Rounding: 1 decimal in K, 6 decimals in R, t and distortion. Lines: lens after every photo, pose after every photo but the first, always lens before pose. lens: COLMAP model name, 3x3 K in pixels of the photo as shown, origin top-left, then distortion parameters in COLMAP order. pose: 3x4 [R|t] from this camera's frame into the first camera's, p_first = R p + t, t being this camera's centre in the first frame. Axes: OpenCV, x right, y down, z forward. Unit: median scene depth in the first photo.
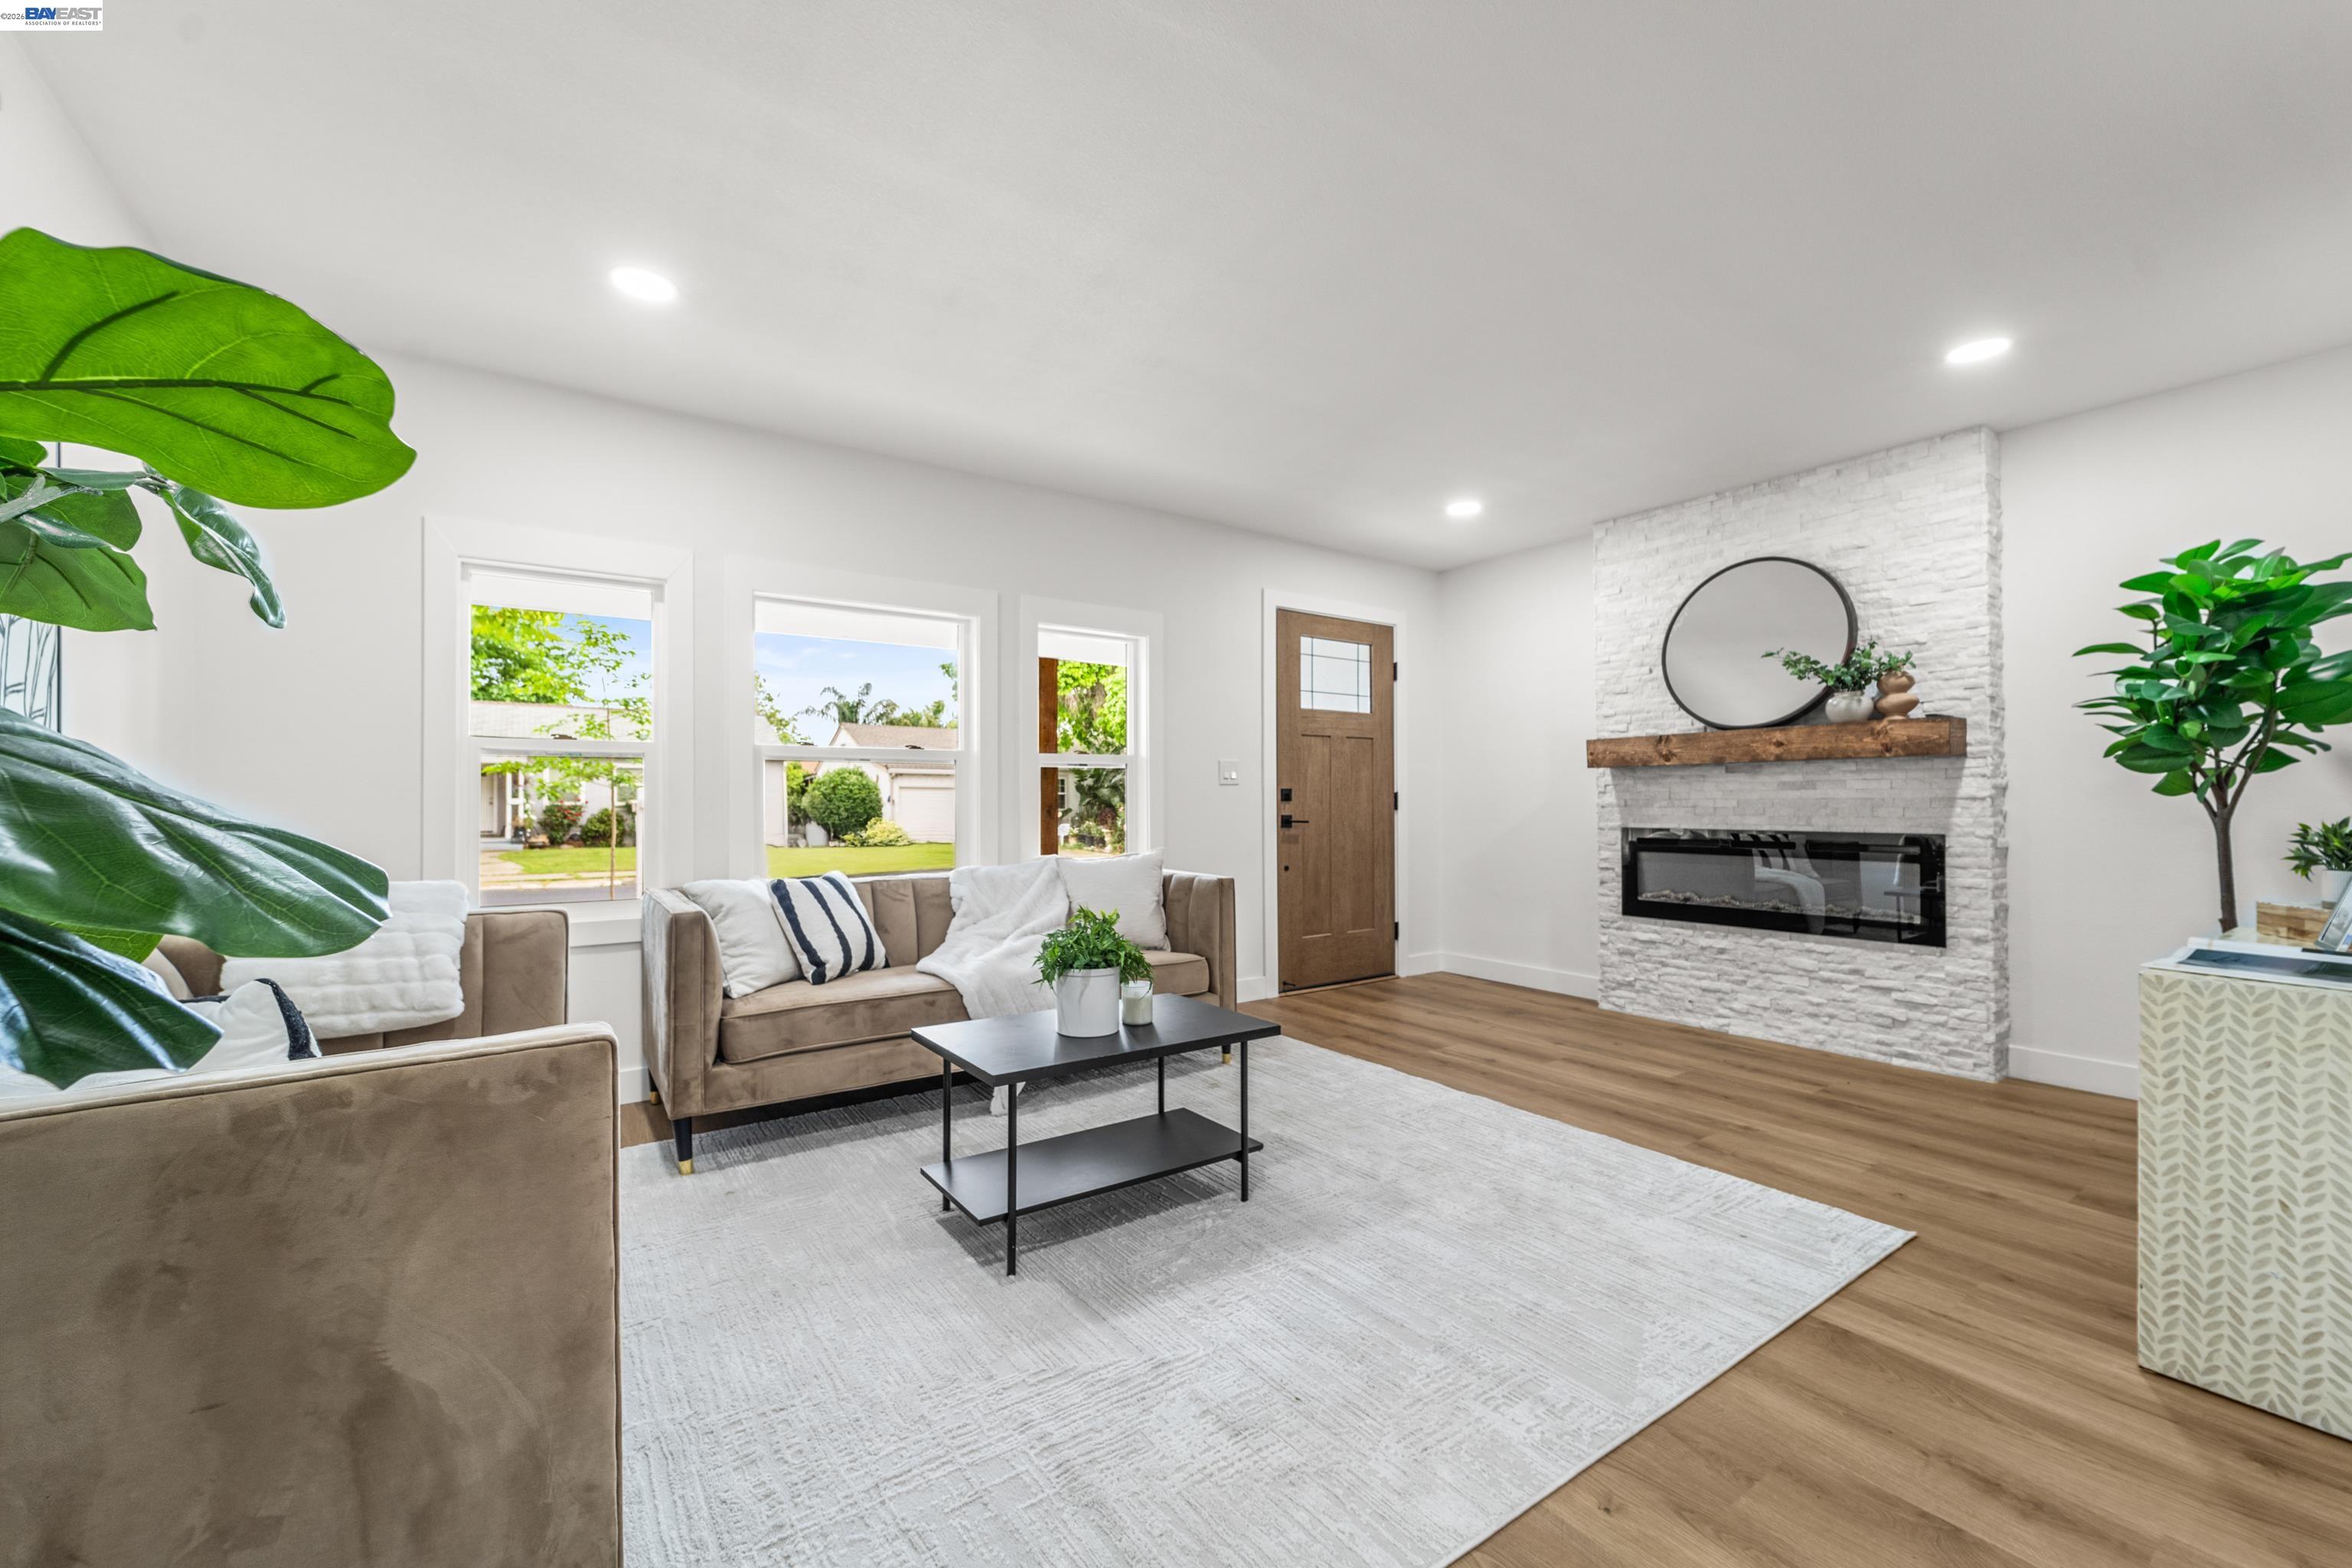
lens RADIAL K [[944.9, 0, 1163.2], [0, 944.9, 784.7], [0, 0, 1]] dist [0.000366, -0.001174]
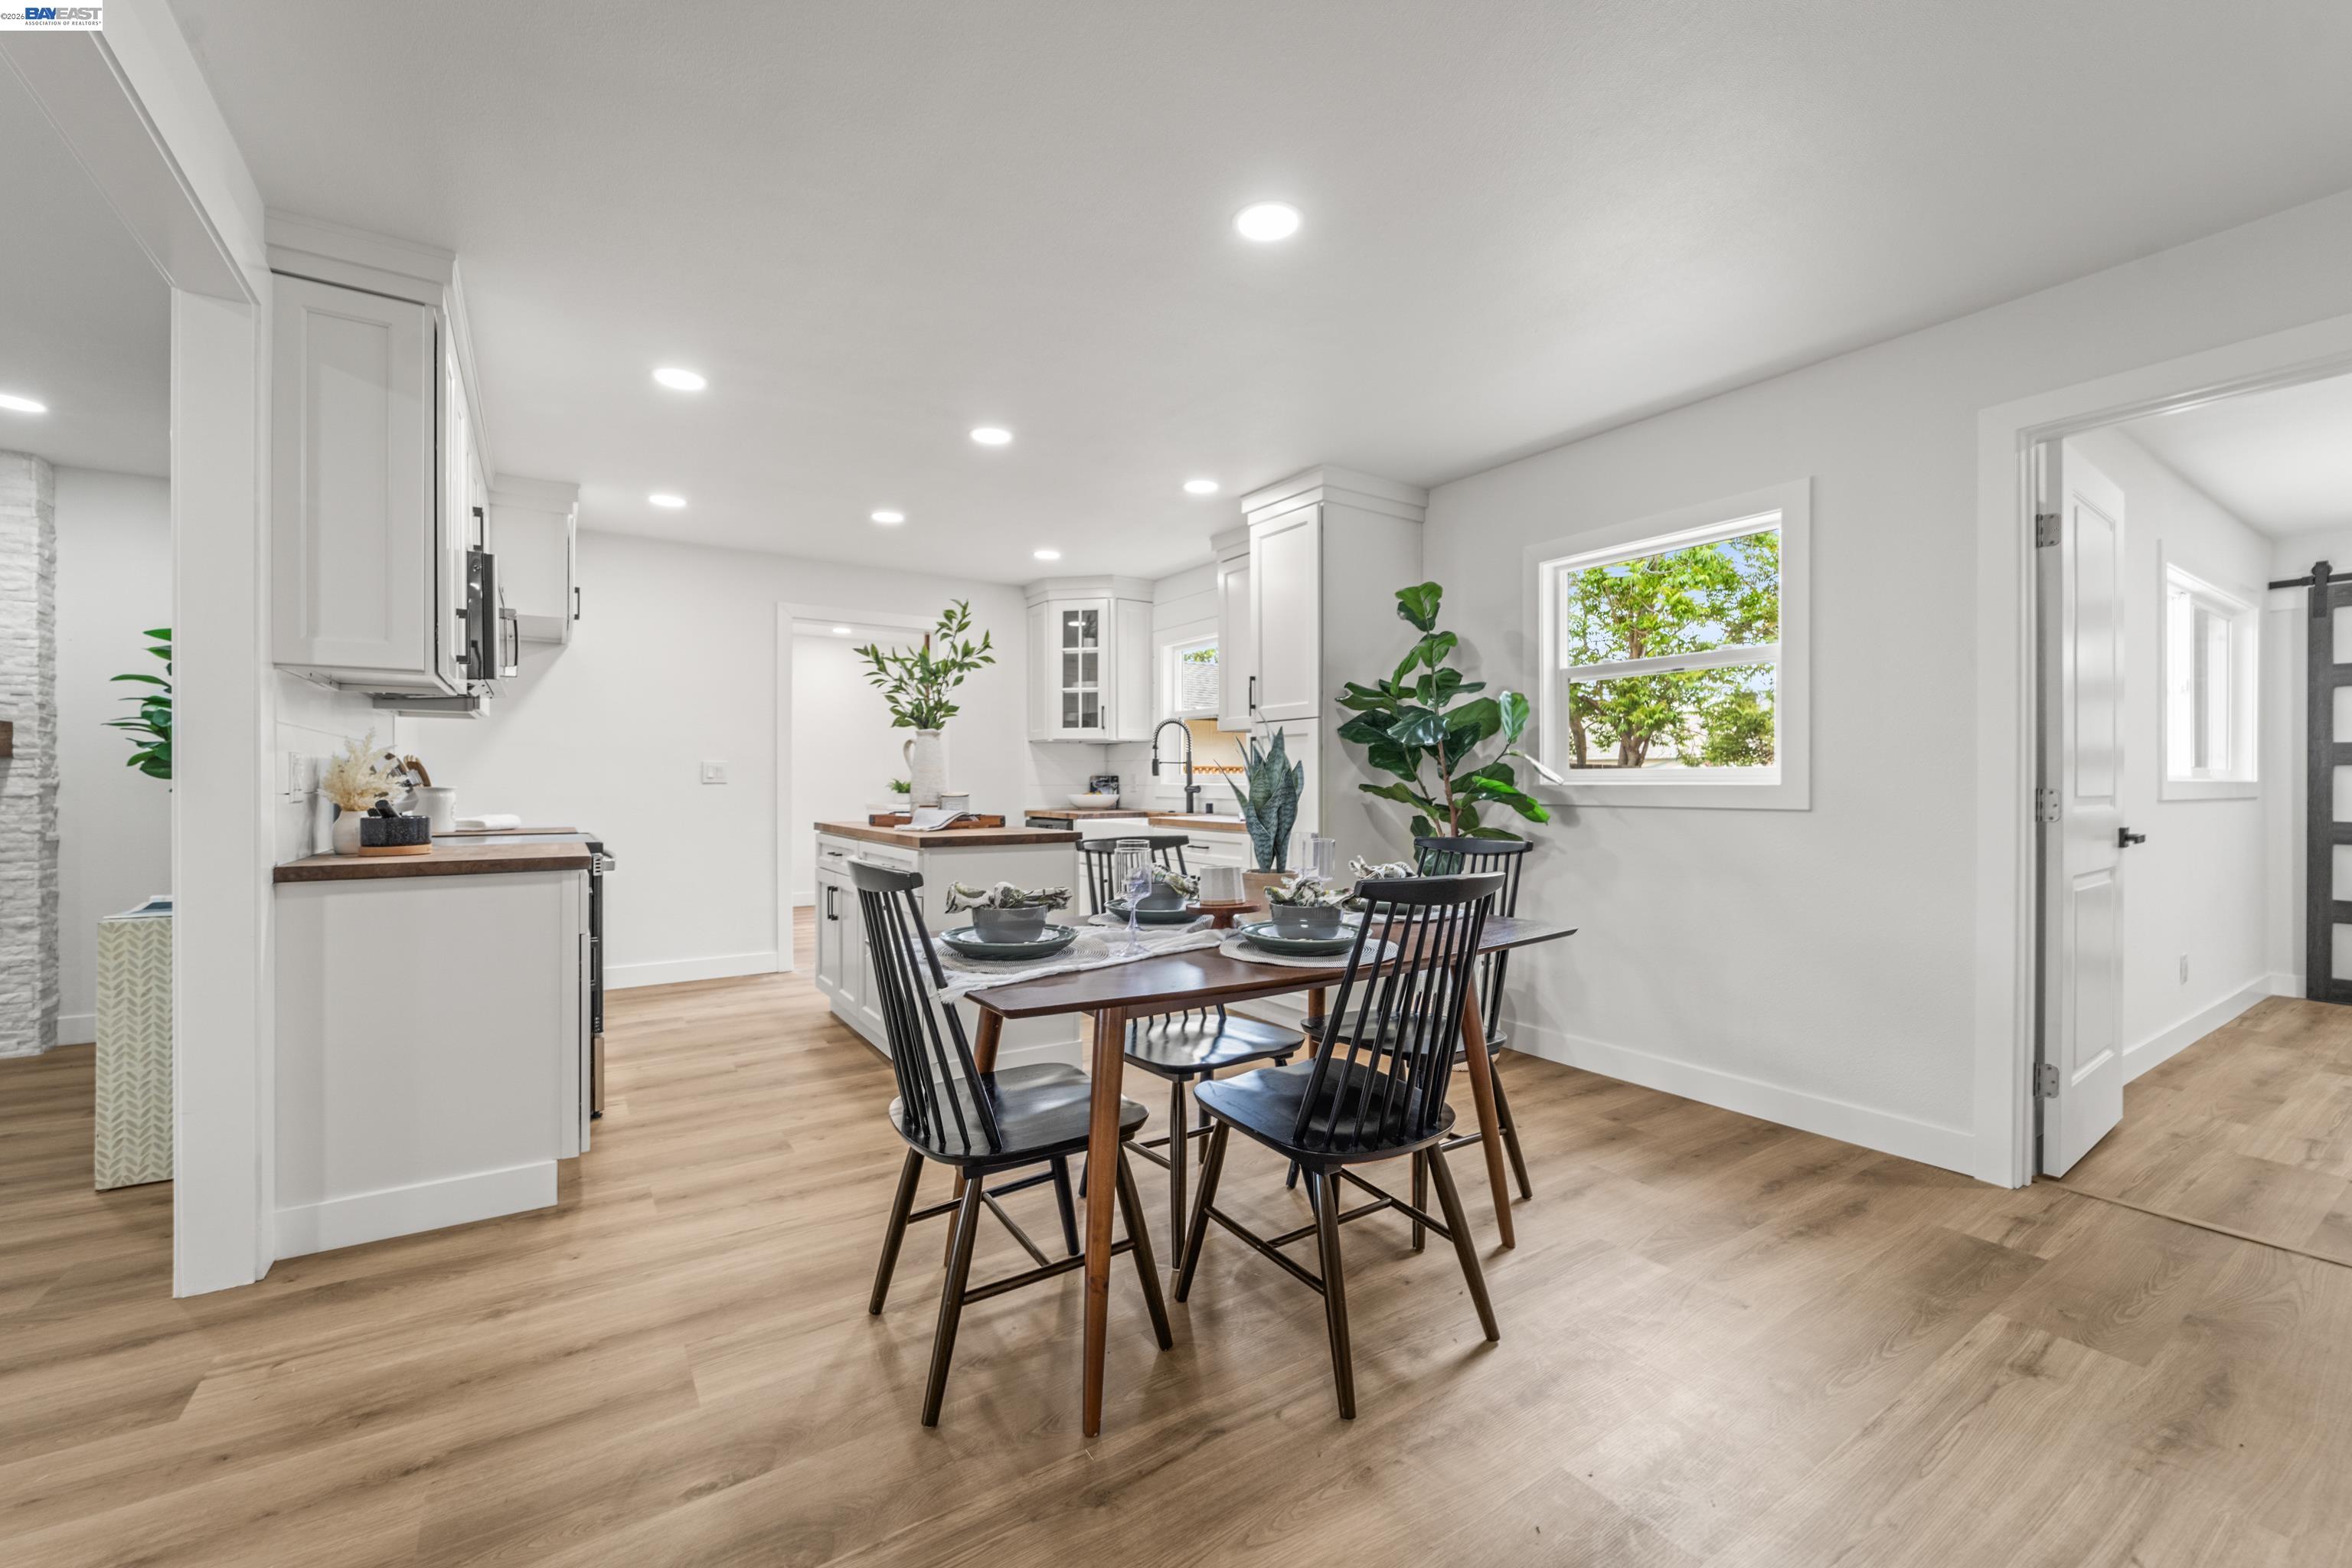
lens RADIAL K [[944.9, 0, 1168.6], [0, 944.9, 783.5], [0, 0, 1]] dist [0.000366, -0.001174]
pose [[0.019016, 0.001778, 0.999818, -0.182638], [-0.015564, 0.999878, -0.001482, -0.018388], [-0.999698, -0.015533, 0.019041, -0.313968]]
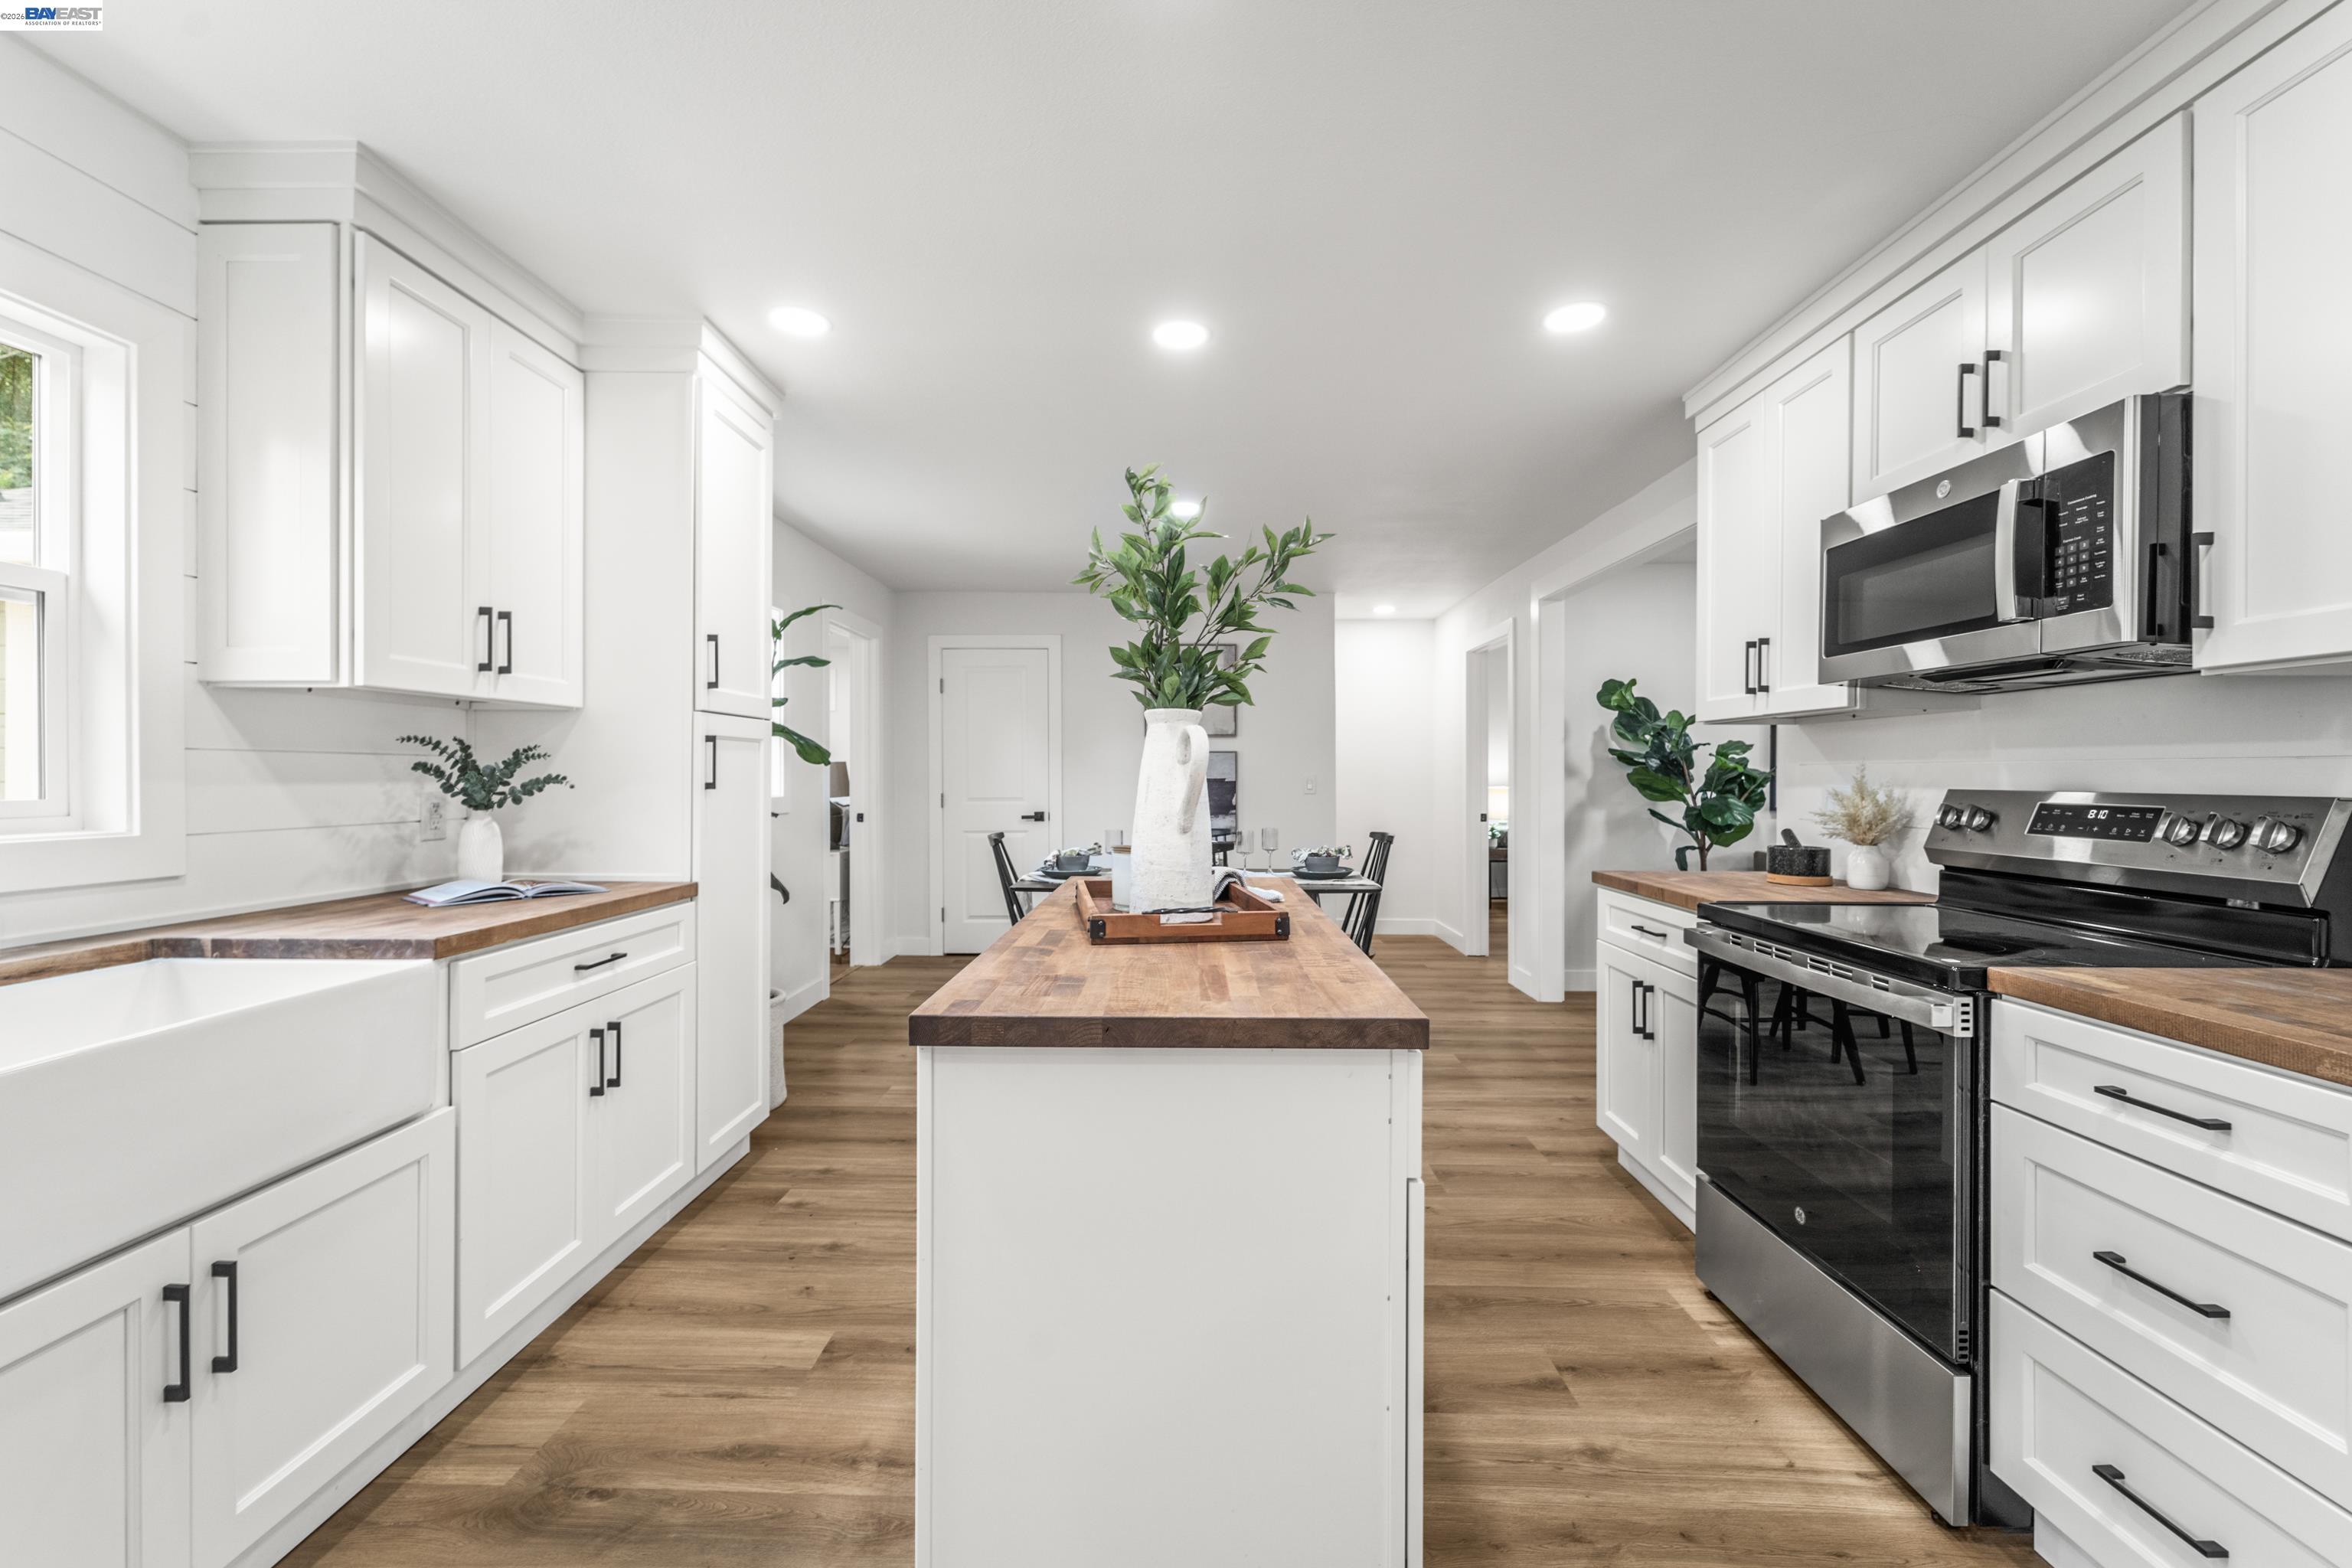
lens RADIAL K [[944.9, 0, 1172.2], [0, 944.9, 774.9], [0, 0, 1]] dist [0.000366, -0.001174]
pose [[-0.578319, 0.000339, -0.815811, 1.315203], [0.011408, 0.999906, -0.007671, -0.040223], [0.815731, -0.013743, -0.578268, 0.272082]]
